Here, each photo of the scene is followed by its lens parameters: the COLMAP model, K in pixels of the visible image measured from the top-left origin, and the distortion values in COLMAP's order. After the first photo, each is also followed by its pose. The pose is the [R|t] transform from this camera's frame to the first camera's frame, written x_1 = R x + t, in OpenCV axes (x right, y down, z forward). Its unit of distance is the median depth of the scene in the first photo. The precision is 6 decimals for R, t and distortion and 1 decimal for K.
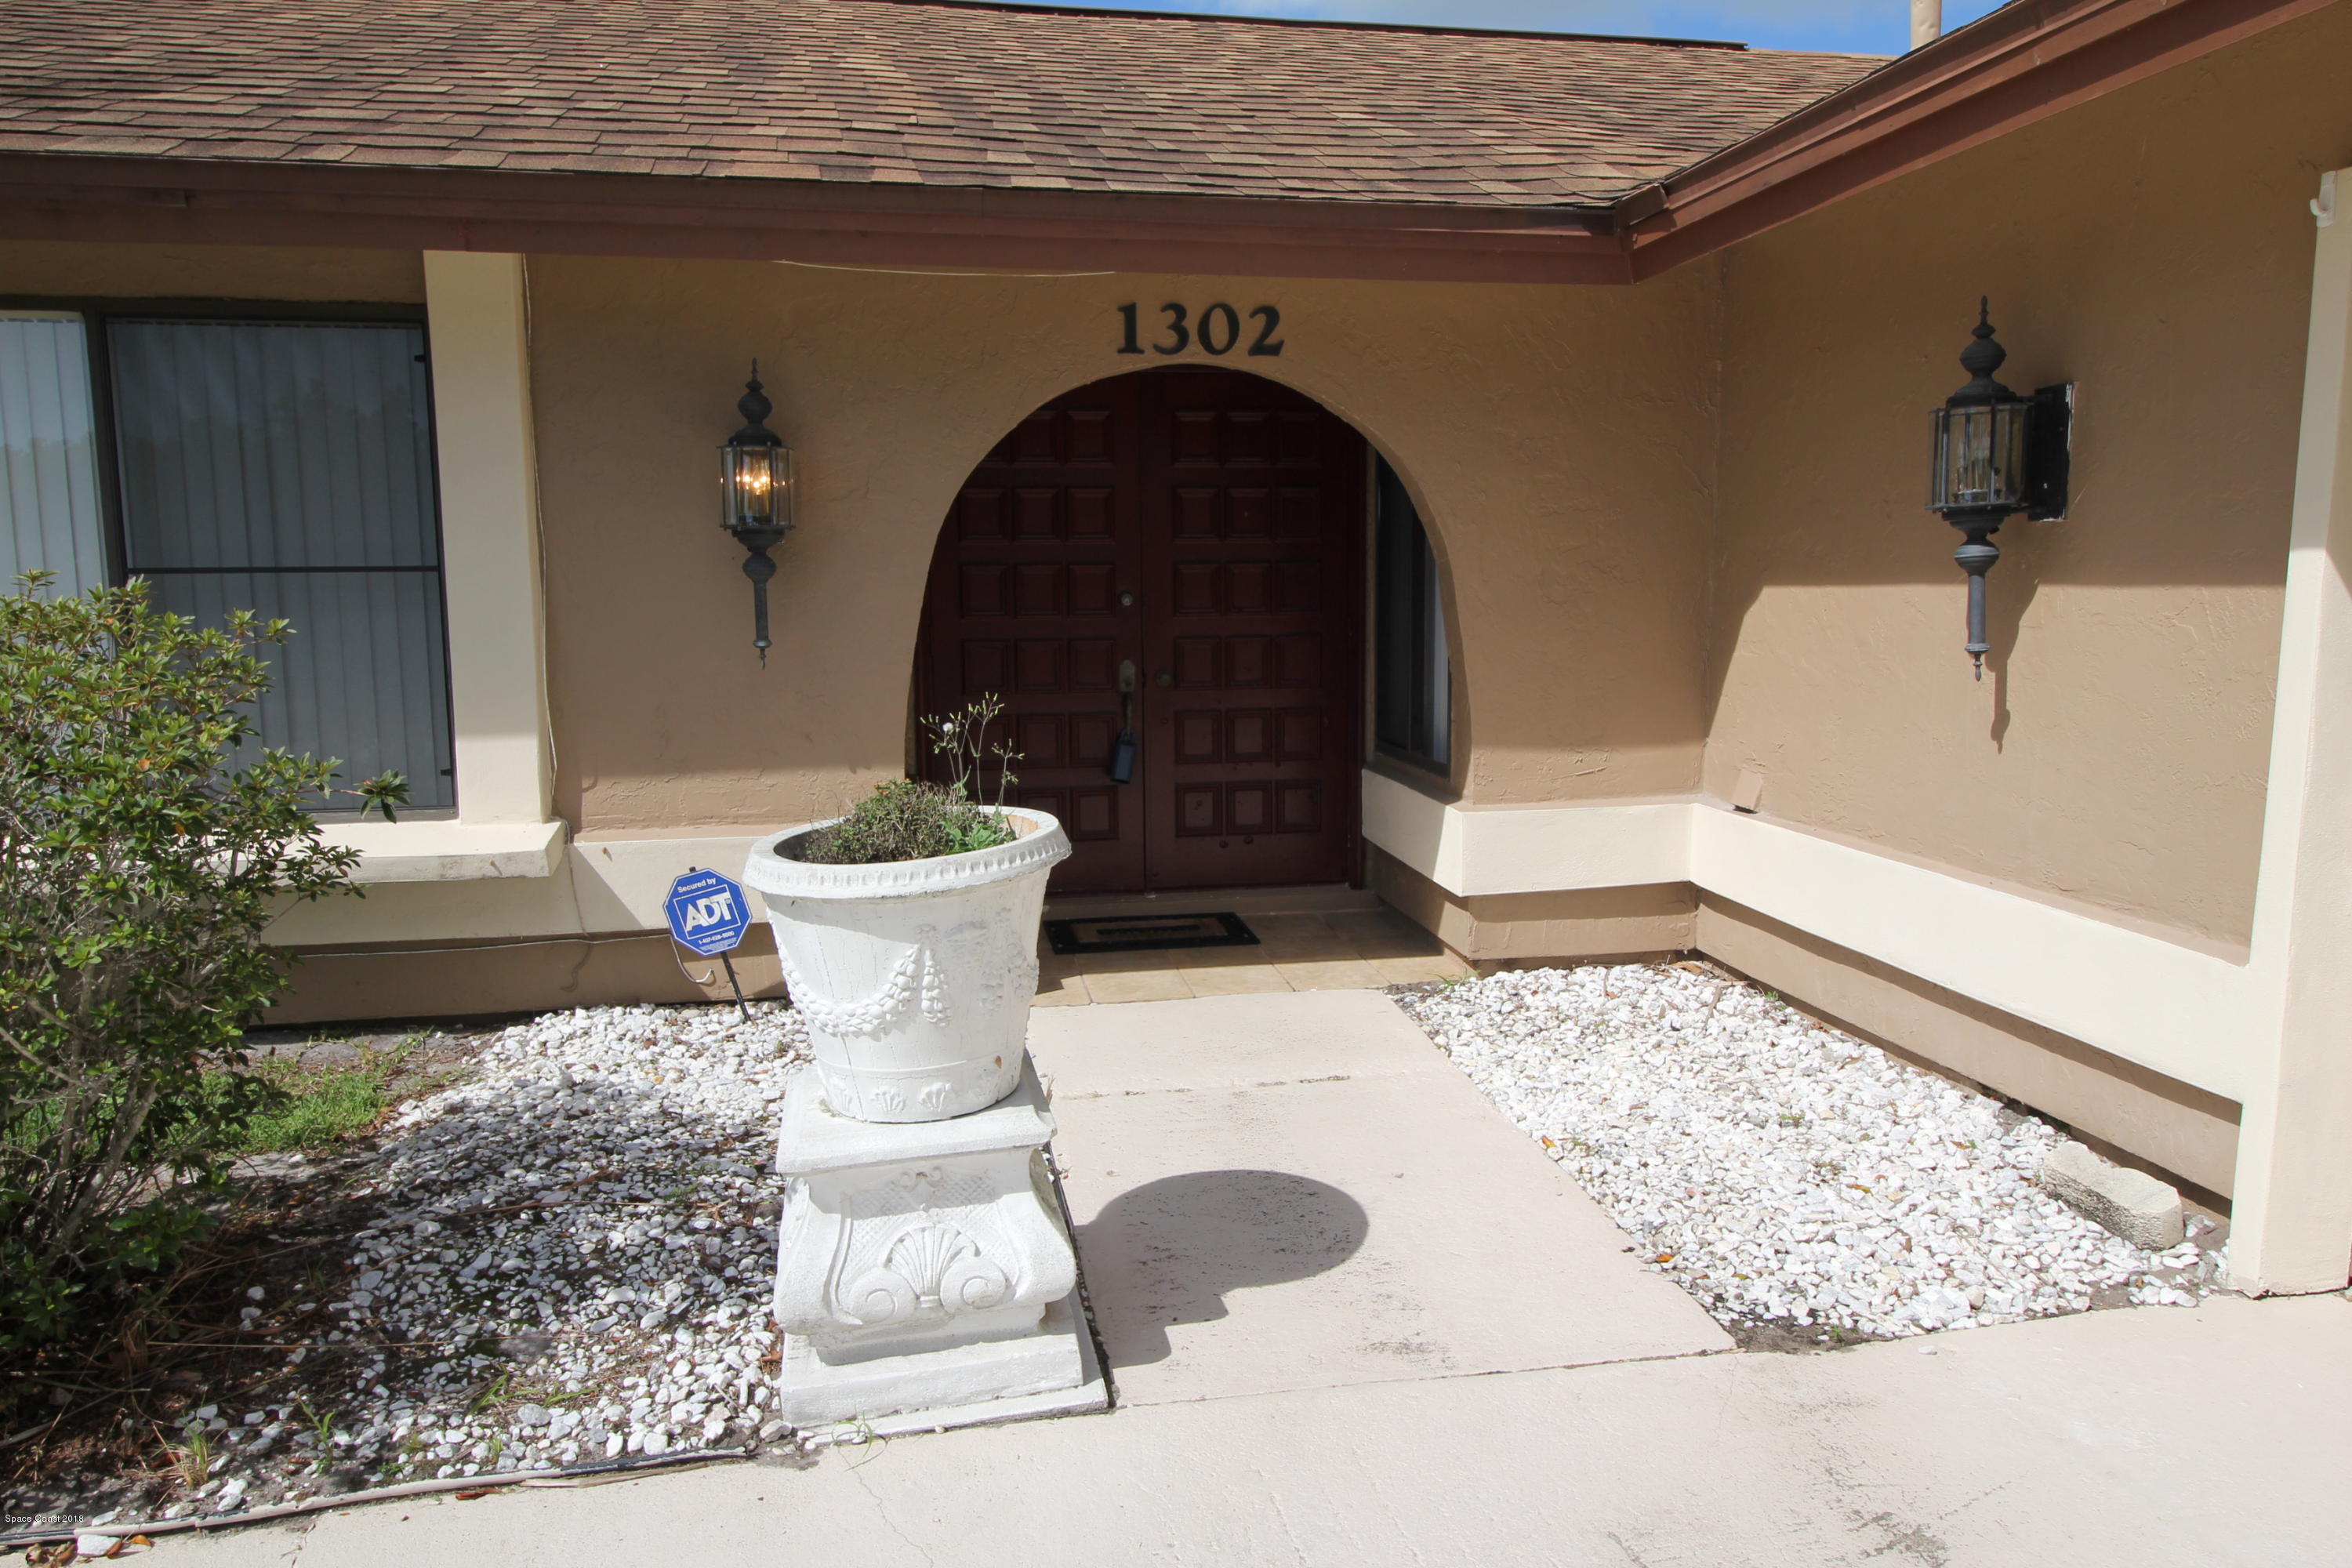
lens RADIAL K [[1572.9, 0, 1176.0], [0, 1572.9, 784.0], [0, 0, 1]] dist [0.005424, 0.002197]
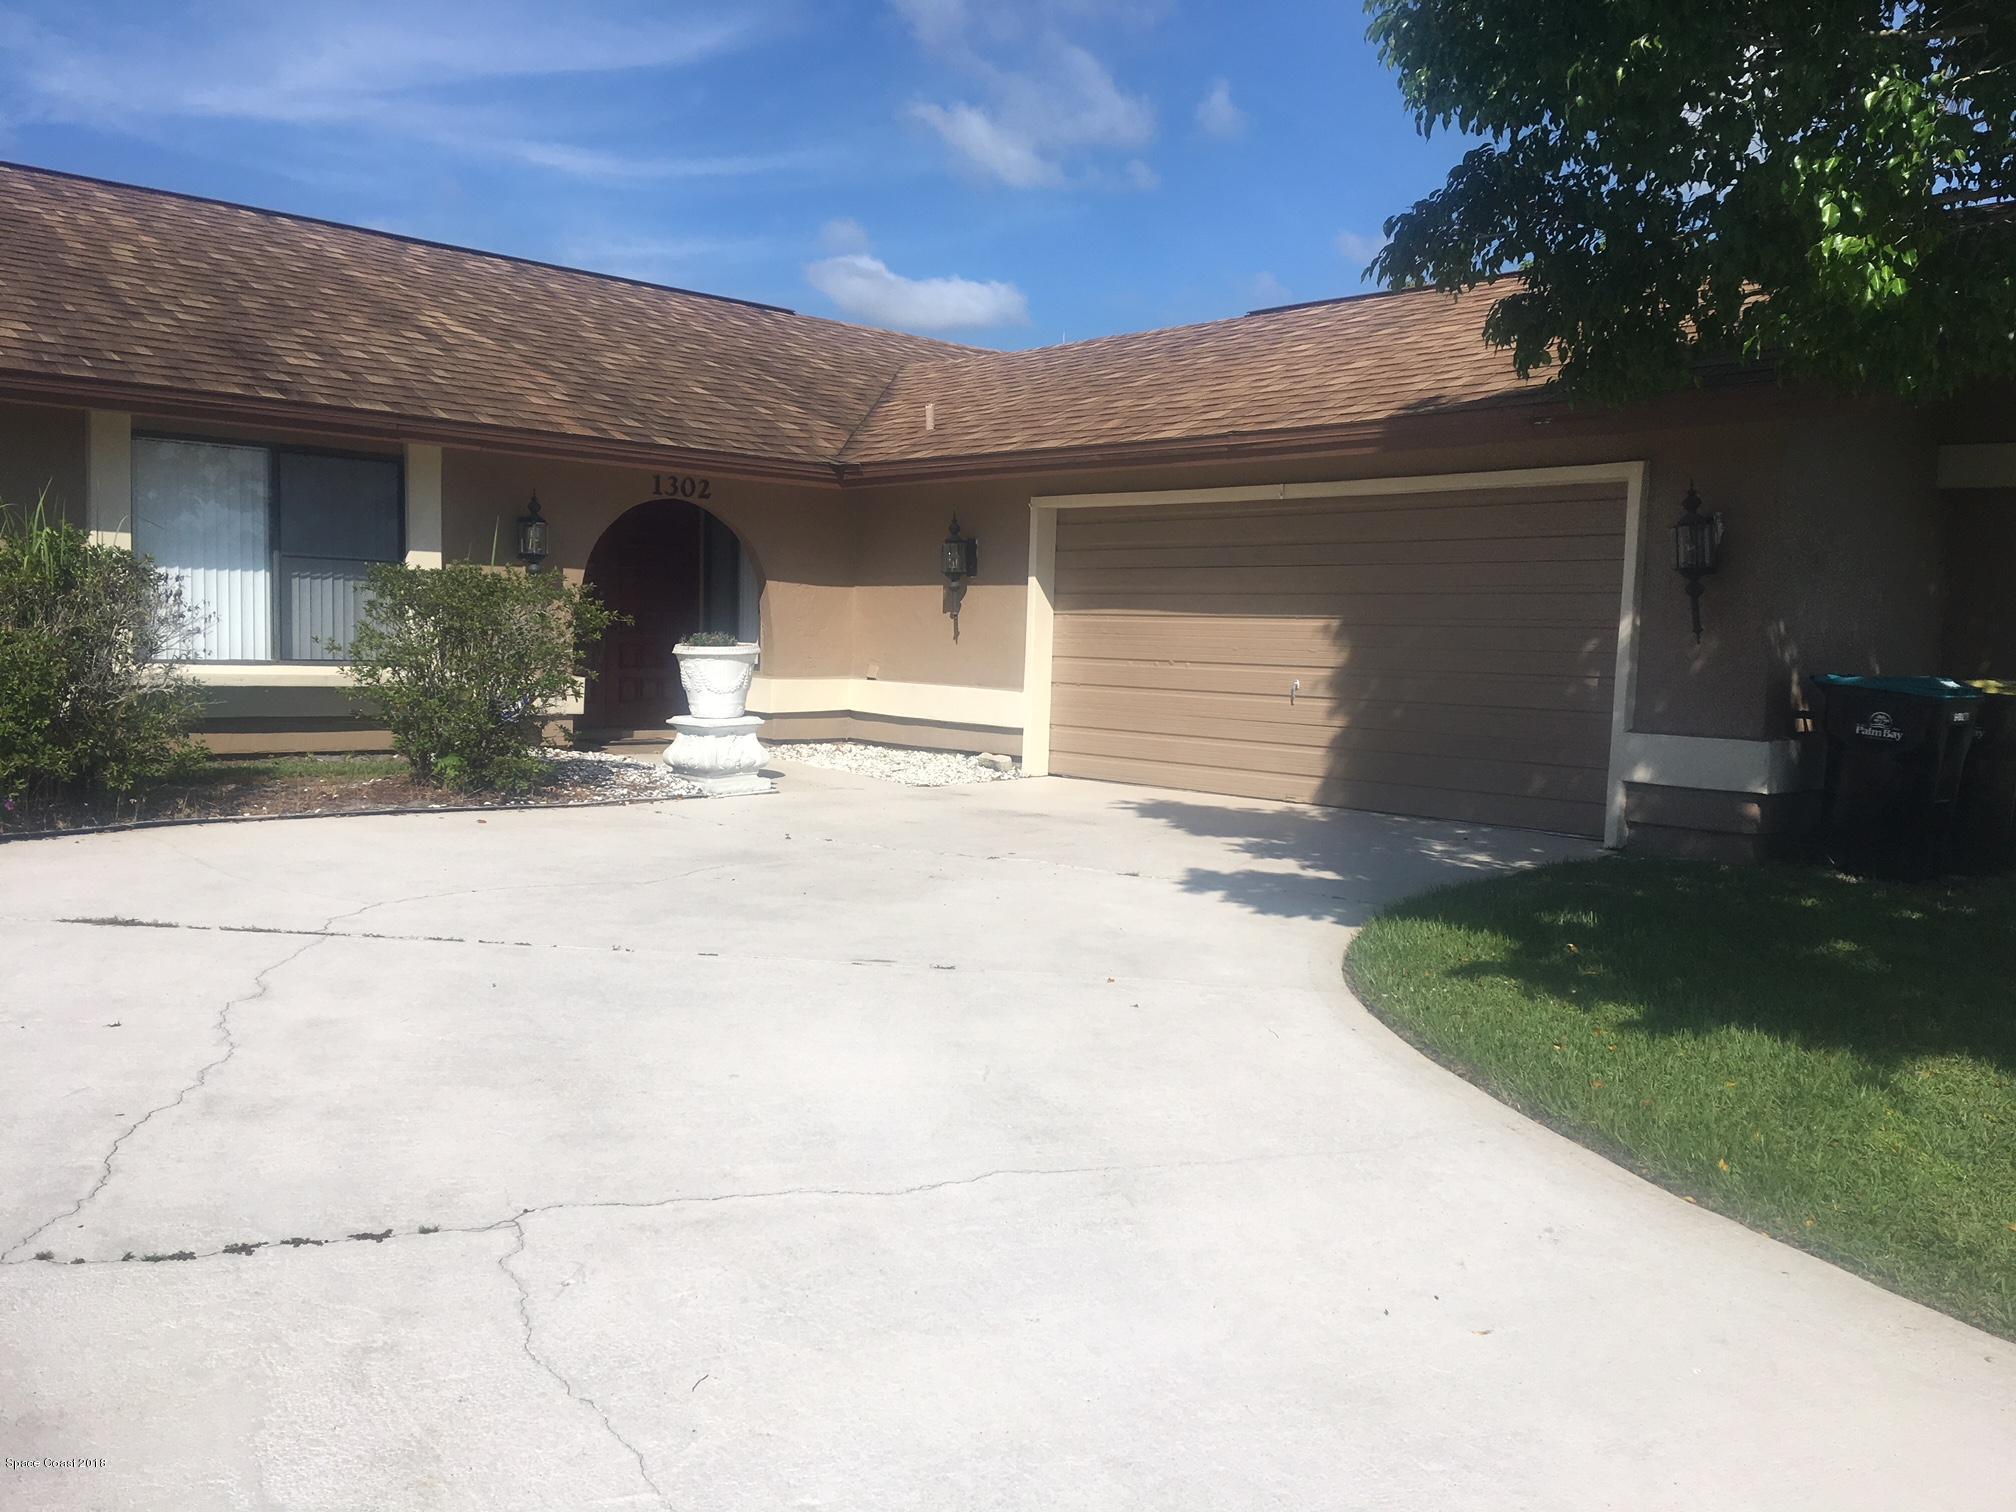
lens RADIAL K [[1705.5, 0, 1008.0], [0, 1705.5, 756.0], [0, 0, 1]] dist [0.126429, -0.172885]
pose [[0.838488, -0.009894, 0.544830, -1.322768], [0.039155, 0.998345, -0.042130, 0.359288], [-0.543511, 0.056658, 0.837488, -2.003081]]
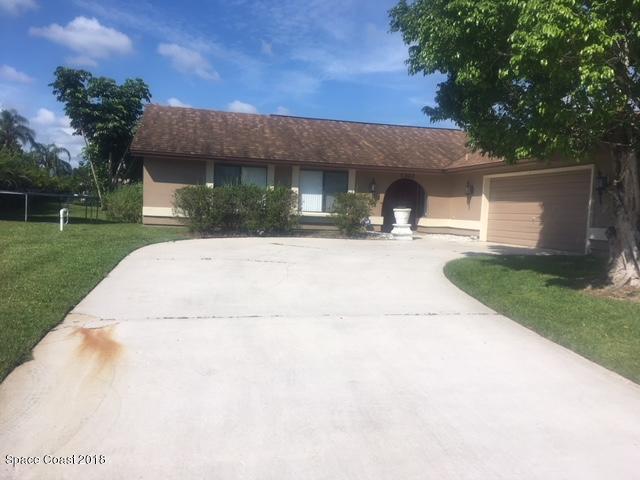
lens RADIAL K [[541.4, 0, 320.0], [0, 541.4, 240.0], [0, 0, 1]] dist [0.126429, -0.172885]
pose [[0.996470, 0.040238, 0.073675, -1.119482], [-0.034293, 0.996185, -0.080248, 0.659805], [-0.076623, 0.077438, 0.994048, -3.626398]]
